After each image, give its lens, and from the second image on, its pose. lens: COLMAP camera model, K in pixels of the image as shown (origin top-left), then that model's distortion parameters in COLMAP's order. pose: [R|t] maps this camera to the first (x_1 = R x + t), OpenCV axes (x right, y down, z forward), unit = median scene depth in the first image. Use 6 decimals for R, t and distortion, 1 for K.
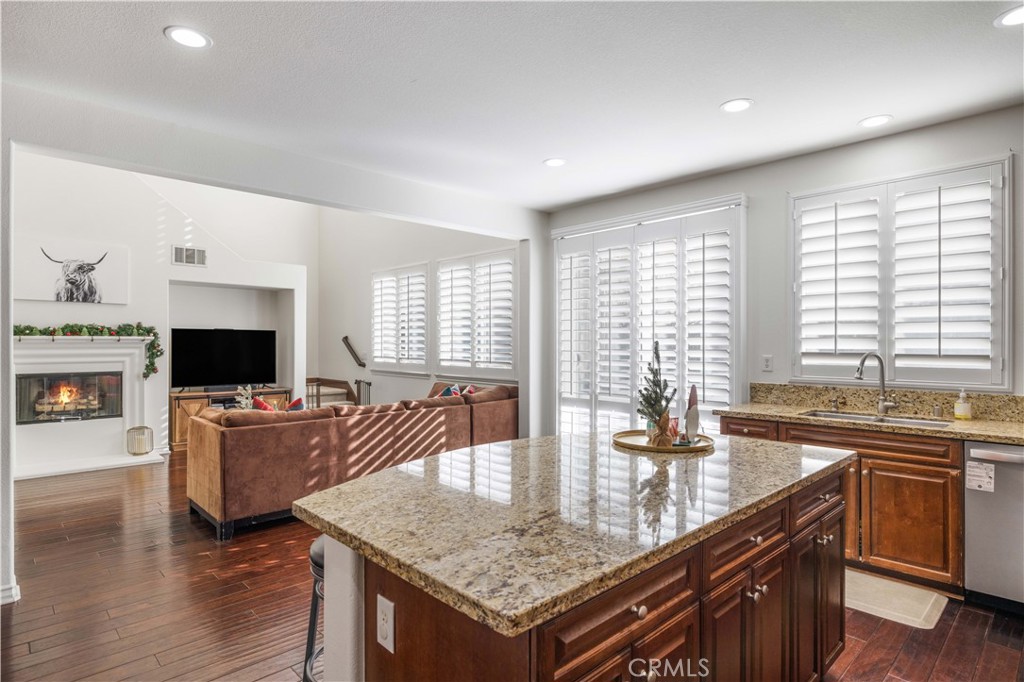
lens RADIAL K [[547.2, 0, 515.6], [0, 547.2, 341.3], [0, 0, 1]] dist [-0.002608, -0.000154]
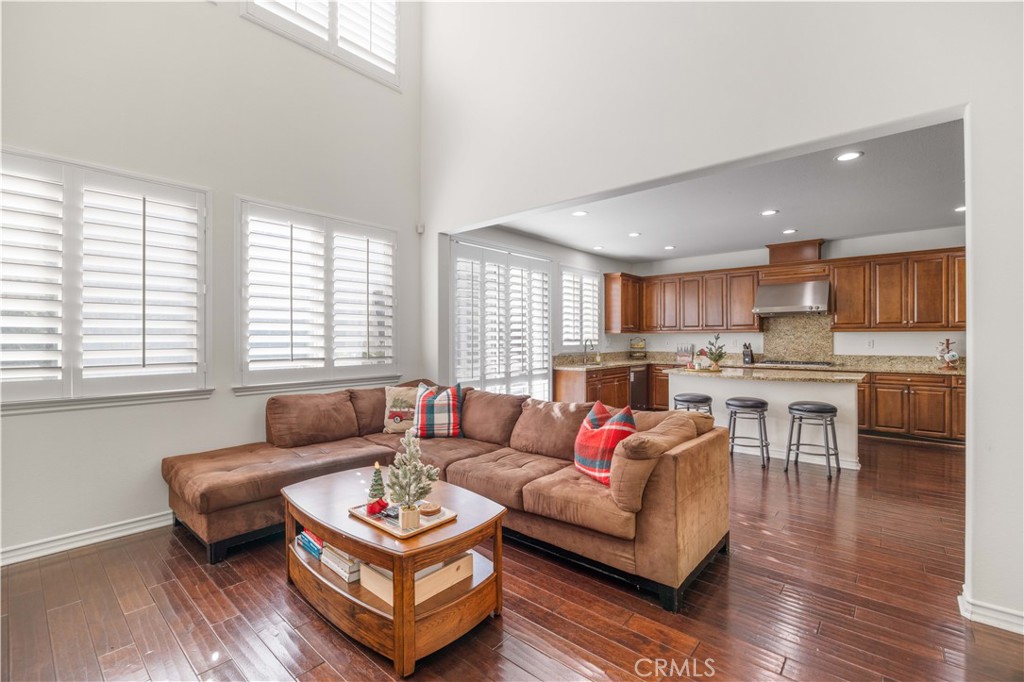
lens RADIAL K [[443.7, 0, 511.1], [0, 443.7, 338.2], [0, 0, 1]] dist [-0.016855, 0.000550]
pose [[-0.081182, -0.002382, 0.996696, -0.733946], [-0.001918, 0.999996, 0.002233, 0.007359], [-0.996697, -0.001730, -0.081187, 0.842710]]
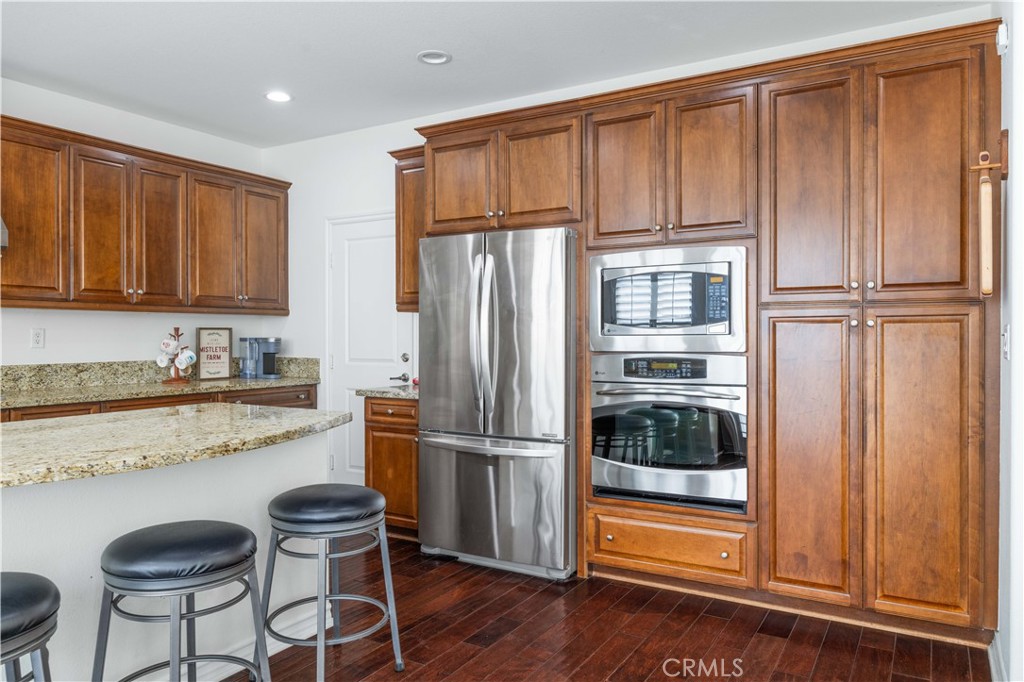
lens RADIAL K [[710.5, 0, 510.6], [0, 710.5, 342.6], [0, 0, 1]] dist [-0.004906, 0.004766]
pose [[-0.965187, 0.001941, -0.261553, -0.080224], [0.000599, 0.999986, 0.005209, 0.022032], [0.261560, 0.004871, -0.965175, 0.736867]]
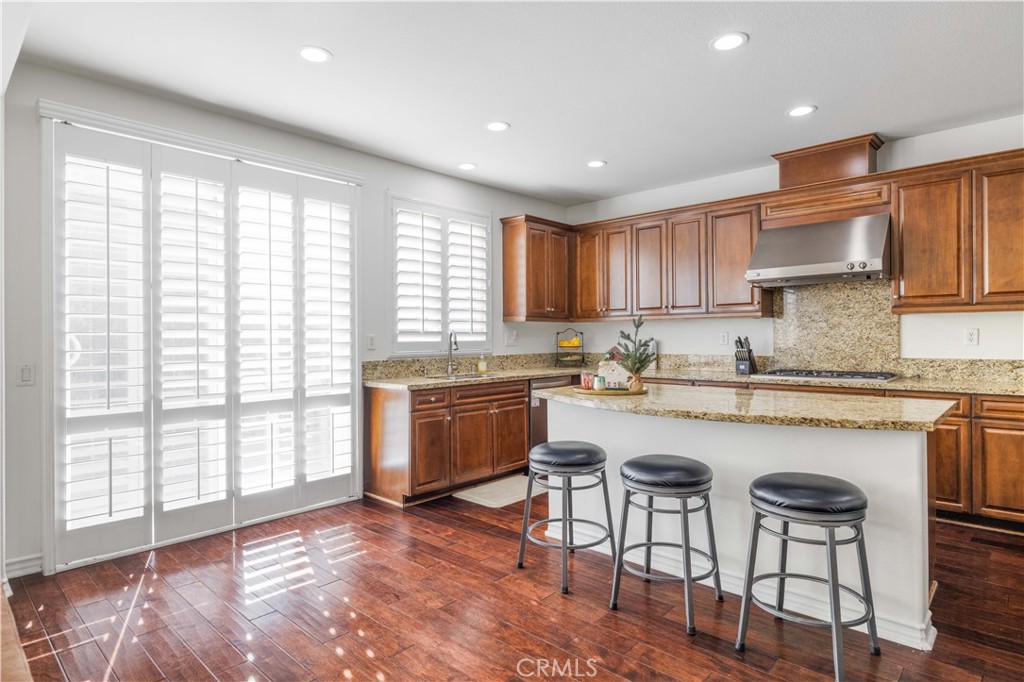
lens RADIAL K [[556.4, 0, 508.6], [0, 556.4, 337.0], [0, 0, 1]] dist [-0.005934, -0.002568]
pose [[-0.049670, -0.001089, 0.998765, -0.420856], [0.001817, 0.999998, 0.001180, 0.019552], [-0.998764, 0.001873, -0.049668, 0.518449]]
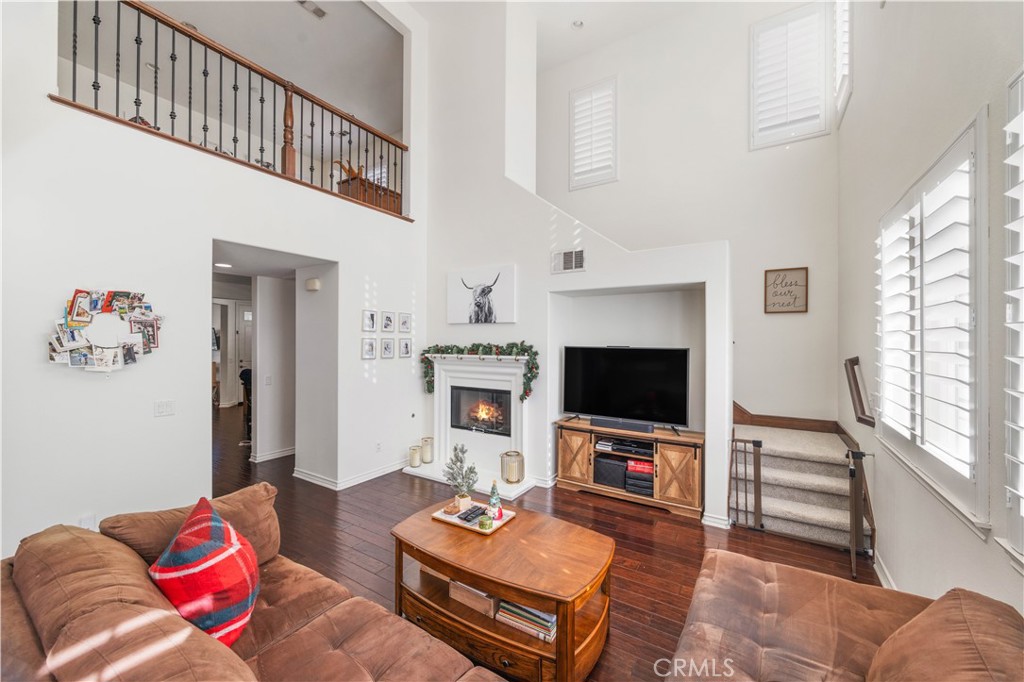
lens RADIAL K [[395.8, 0, 512.5], [0, 395.8, 341.1], [0, 0, 1]] dist [-0.001435, 0.000402]
pose [[0.234059, -0.001076, -0.972222, -0.025847], [-0.001043, 0.999999, -0.001358, -0.033929], [0.972222, 0.001331, 0.234058, 0.840513]]
